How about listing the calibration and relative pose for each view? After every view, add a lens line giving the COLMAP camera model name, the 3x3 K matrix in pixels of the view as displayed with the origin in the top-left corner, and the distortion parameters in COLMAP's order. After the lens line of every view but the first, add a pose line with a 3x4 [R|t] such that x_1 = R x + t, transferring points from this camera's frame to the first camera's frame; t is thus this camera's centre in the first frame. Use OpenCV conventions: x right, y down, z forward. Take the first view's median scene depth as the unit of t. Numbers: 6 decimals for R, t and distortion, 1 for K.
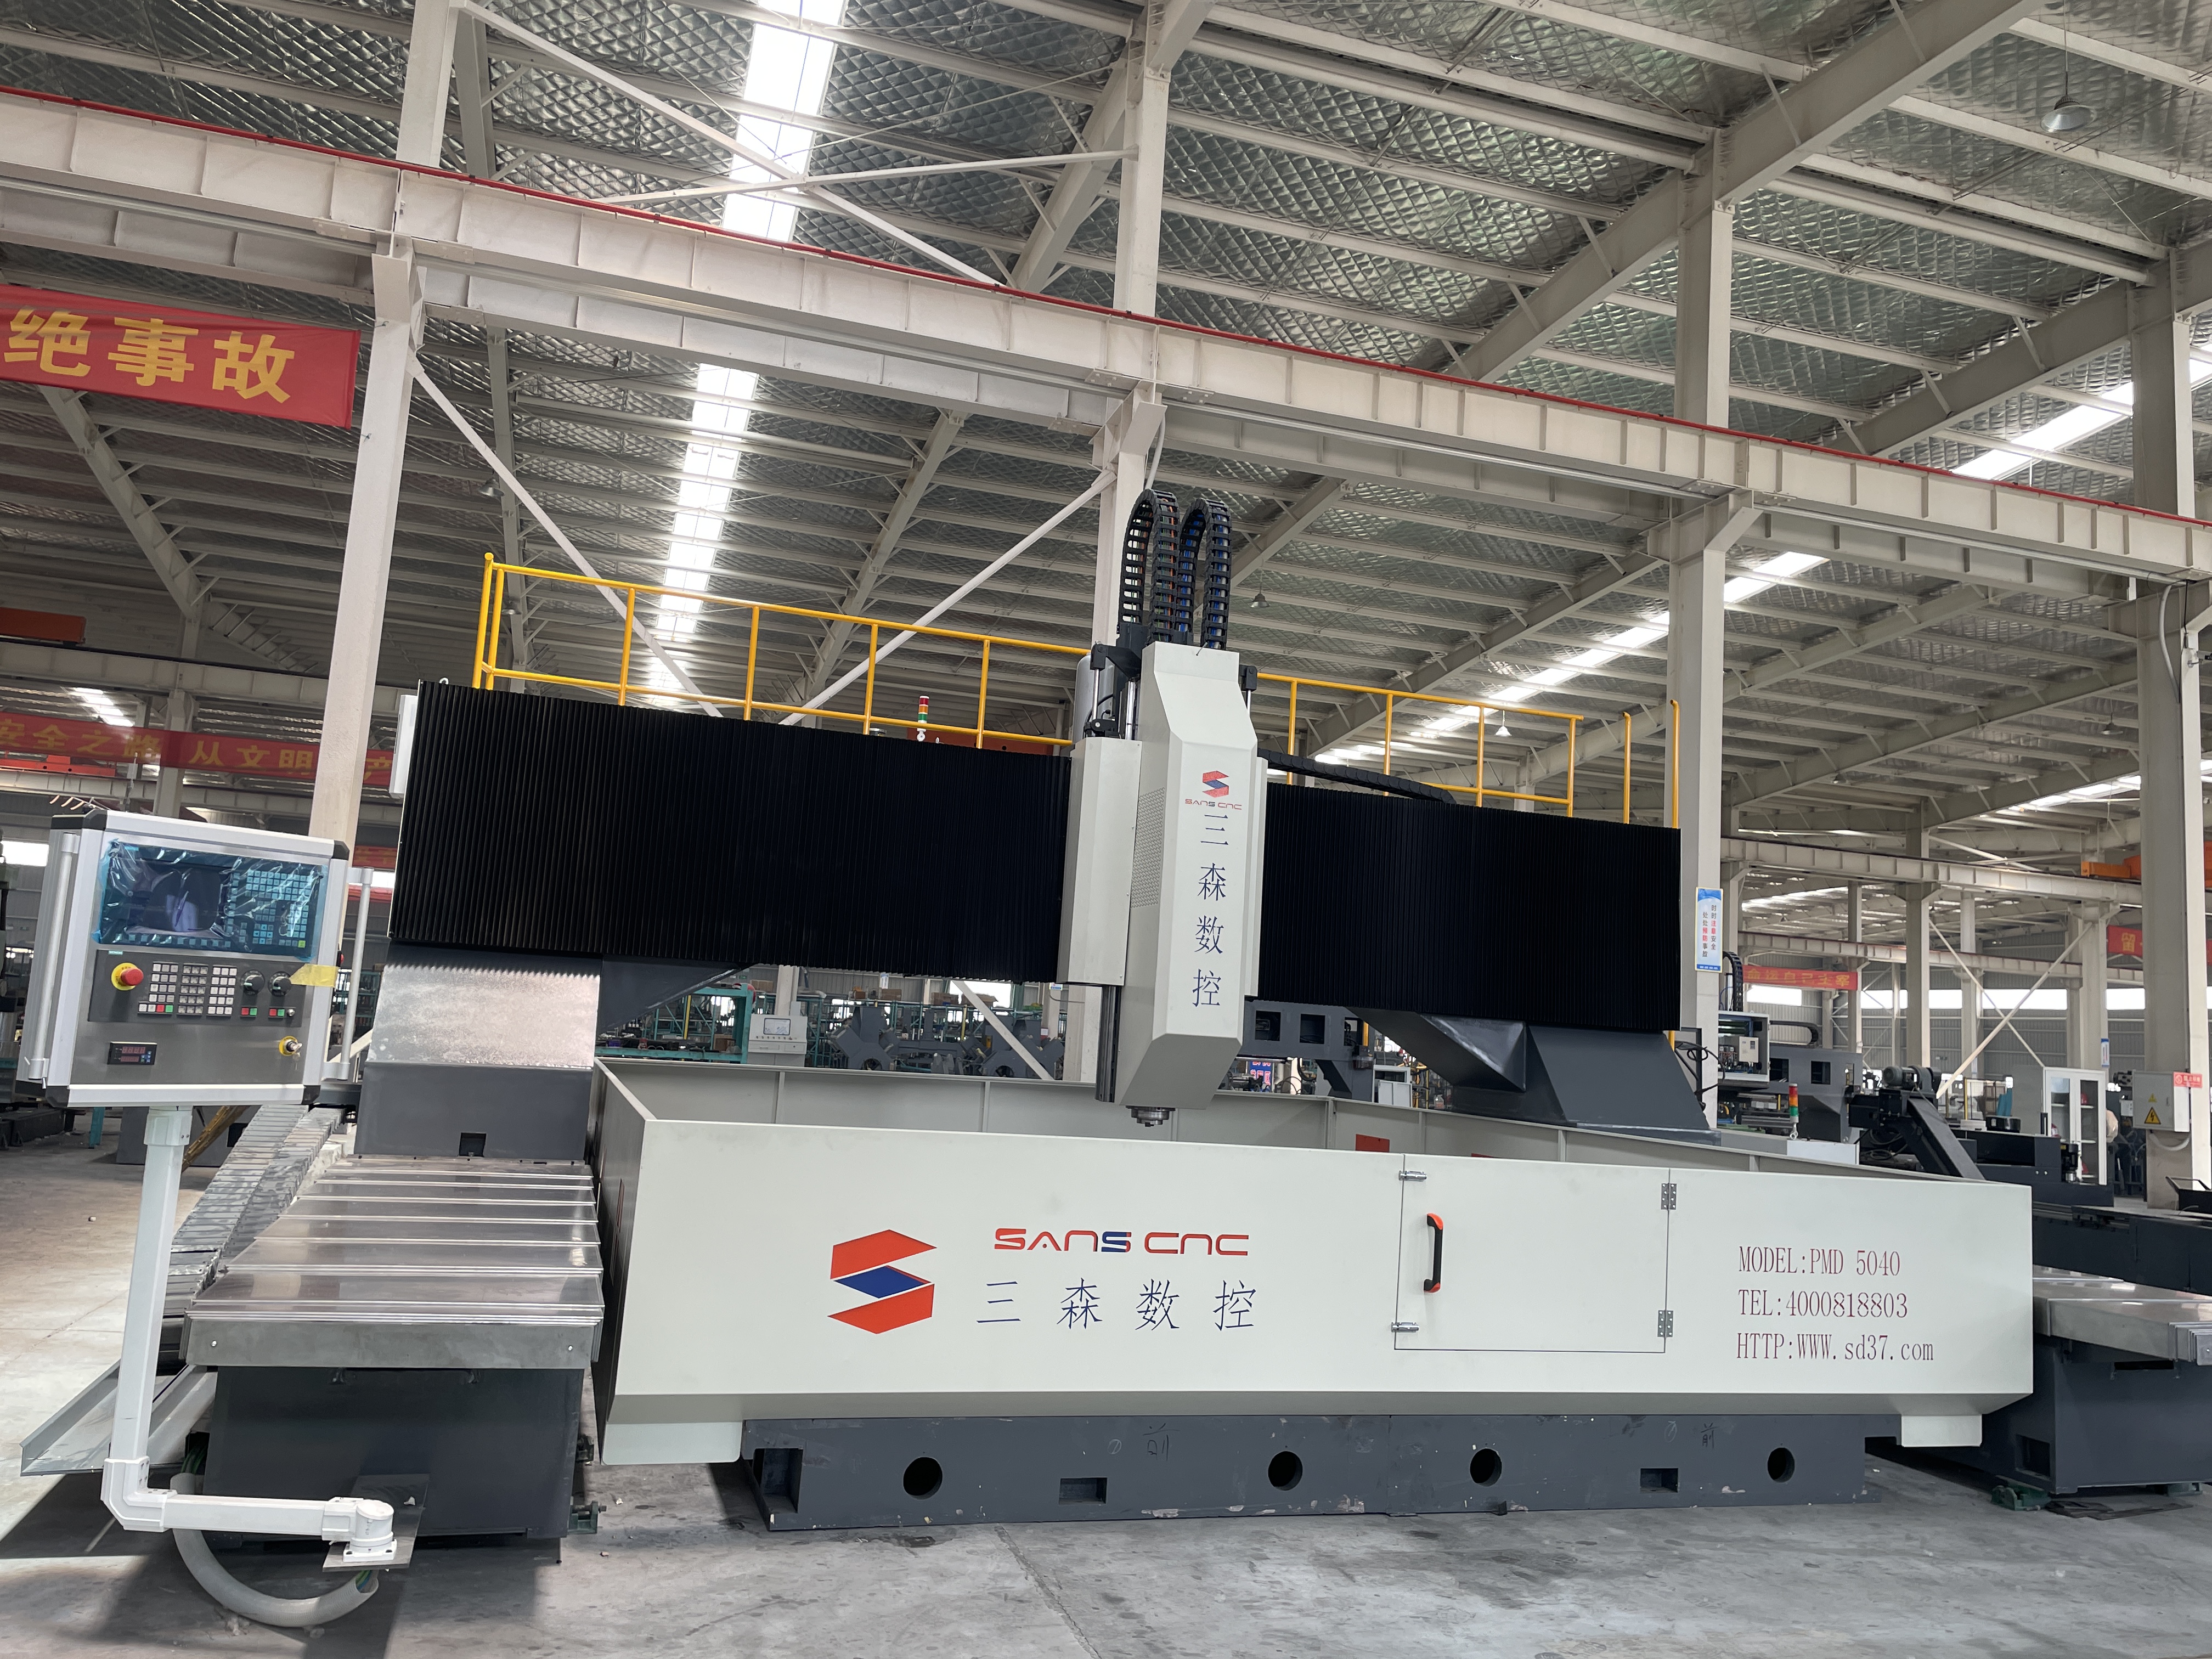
lens RADIAL K [[1671.7, 0, 1106.0], [0, 1671.7, 829.5], [0, 0, 1]] dist [0.097341, -0.130883]
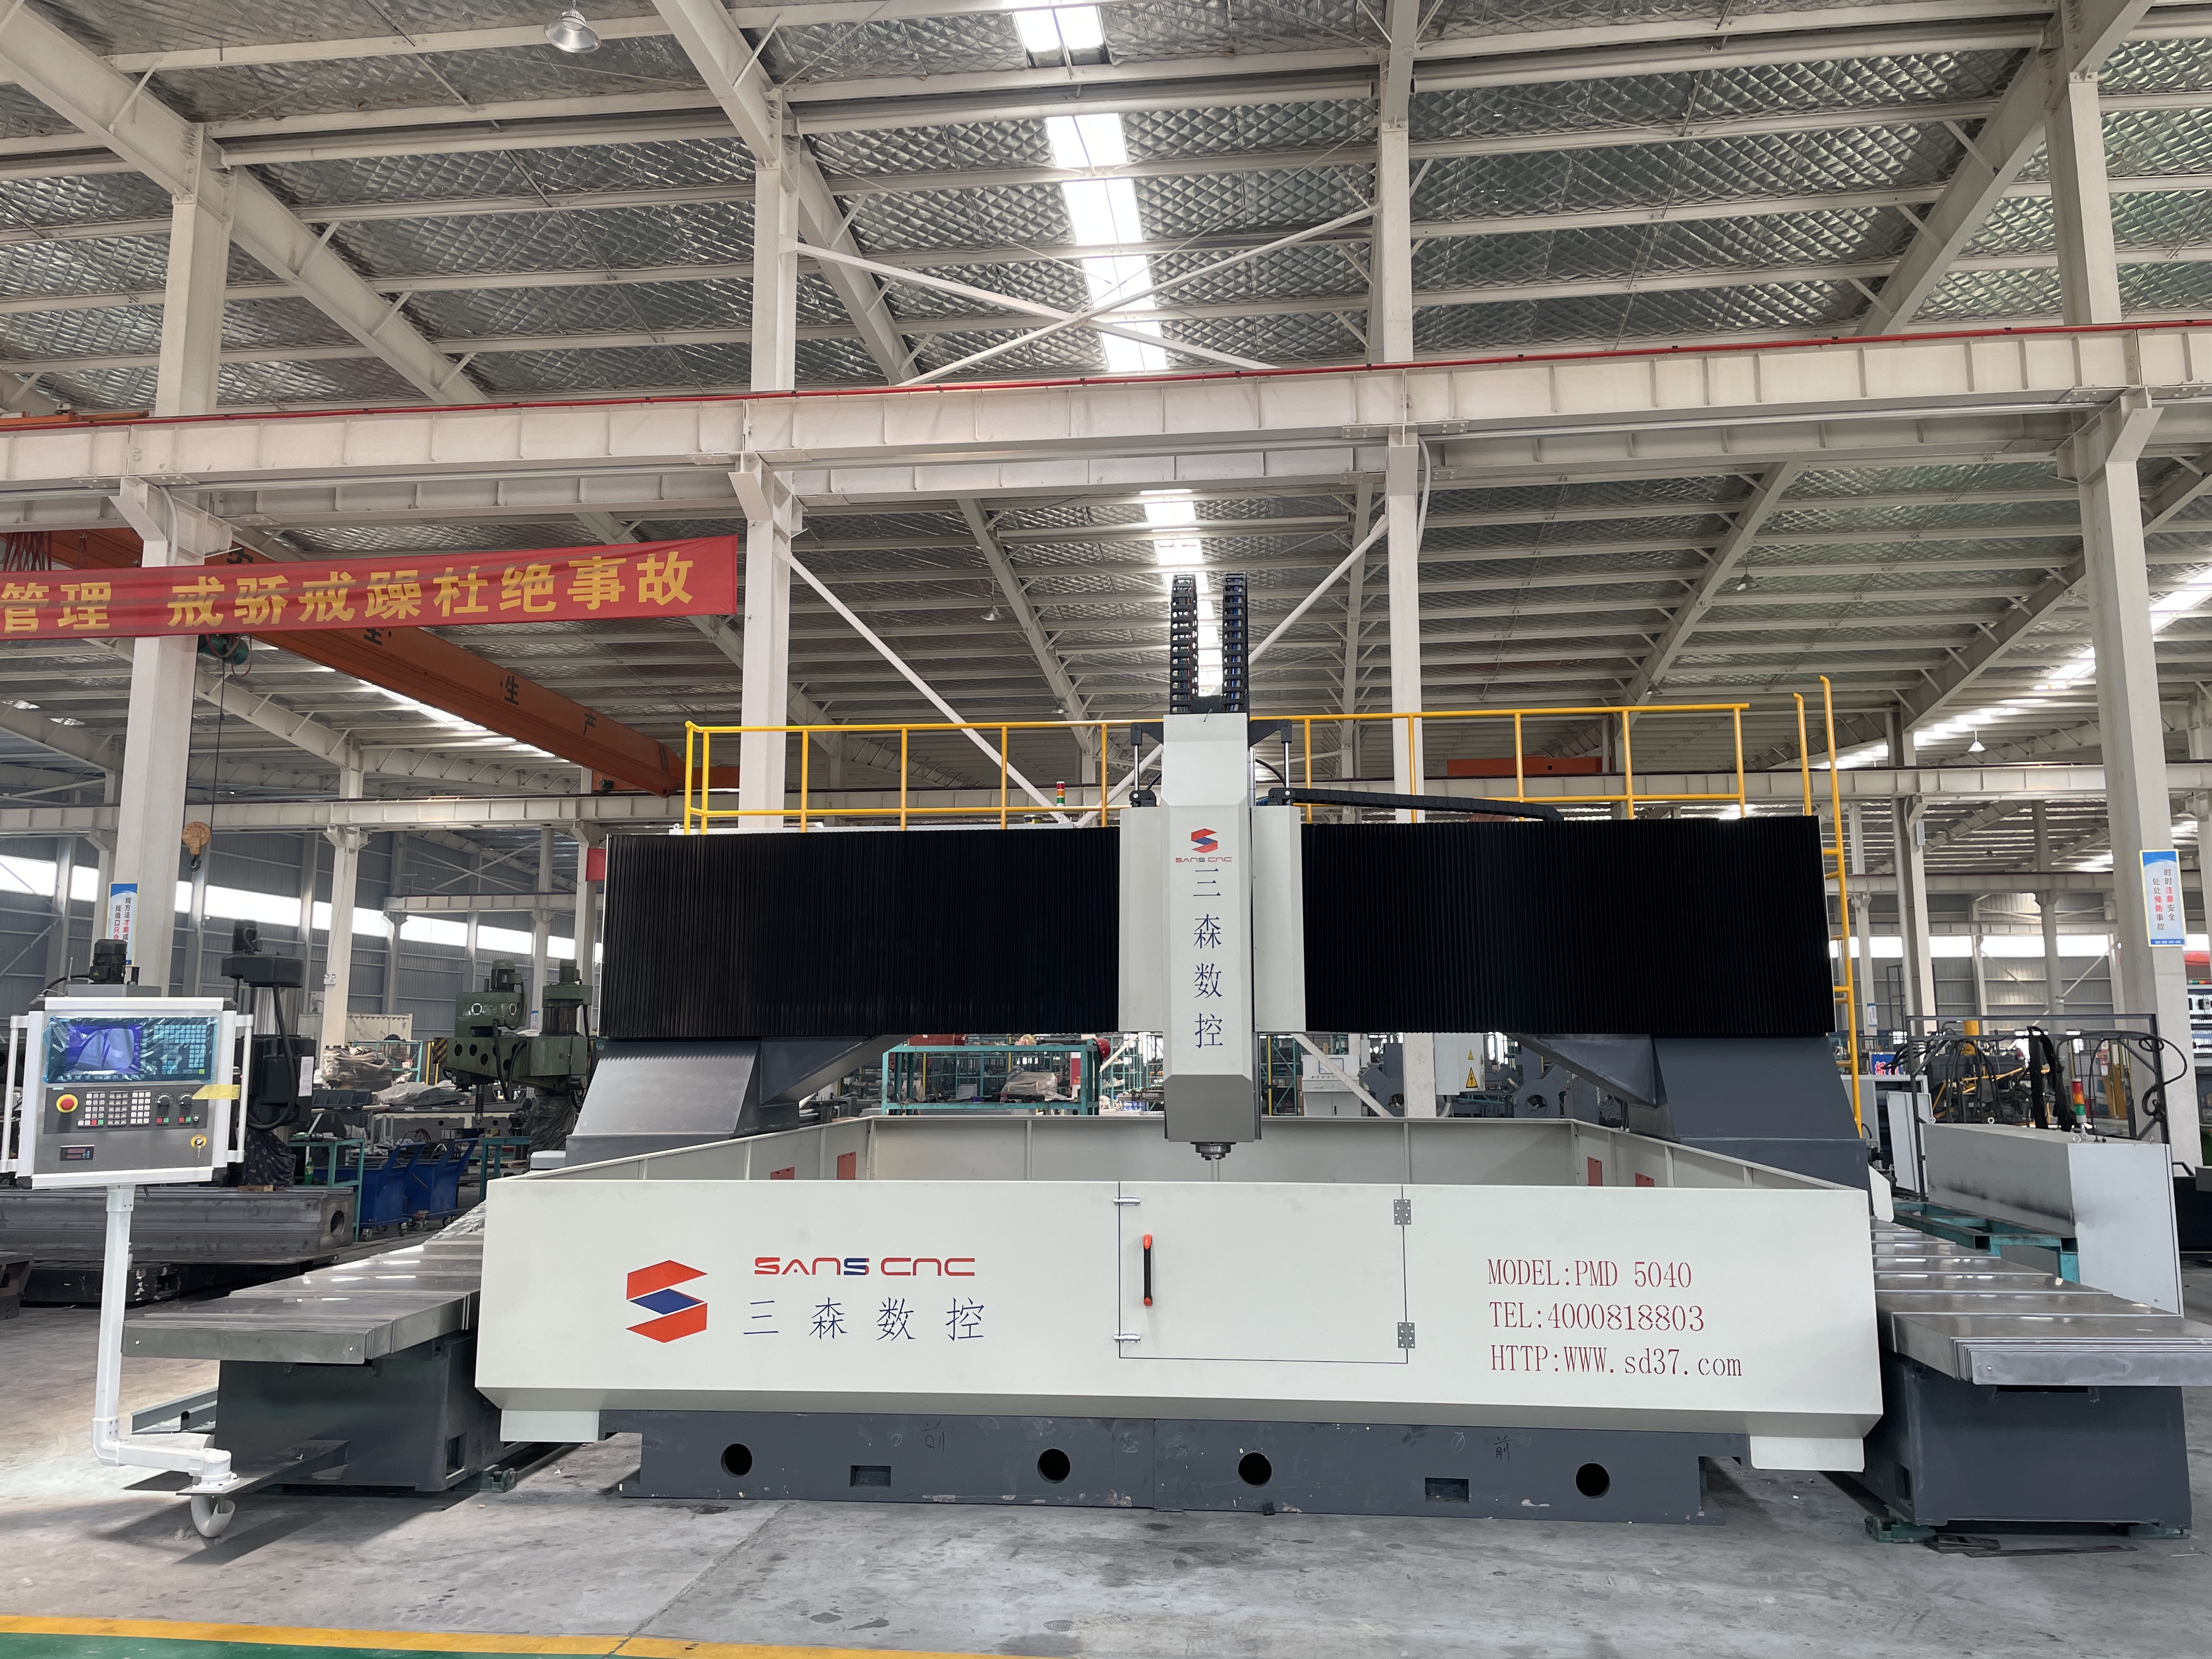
lens RADIAL K [[1661.3, 0, 1106.0], [0, 1661.3, 829.5], [0, 0, 1]] dist [0.096376, -0.130101]
pose [[0.908937, -0.119491, -0.399444, 0.436452], [0.111198, 0.992825, -0.043965, 0.005677], [0.401832, -0.004456, 0.915703, -0.011412]]
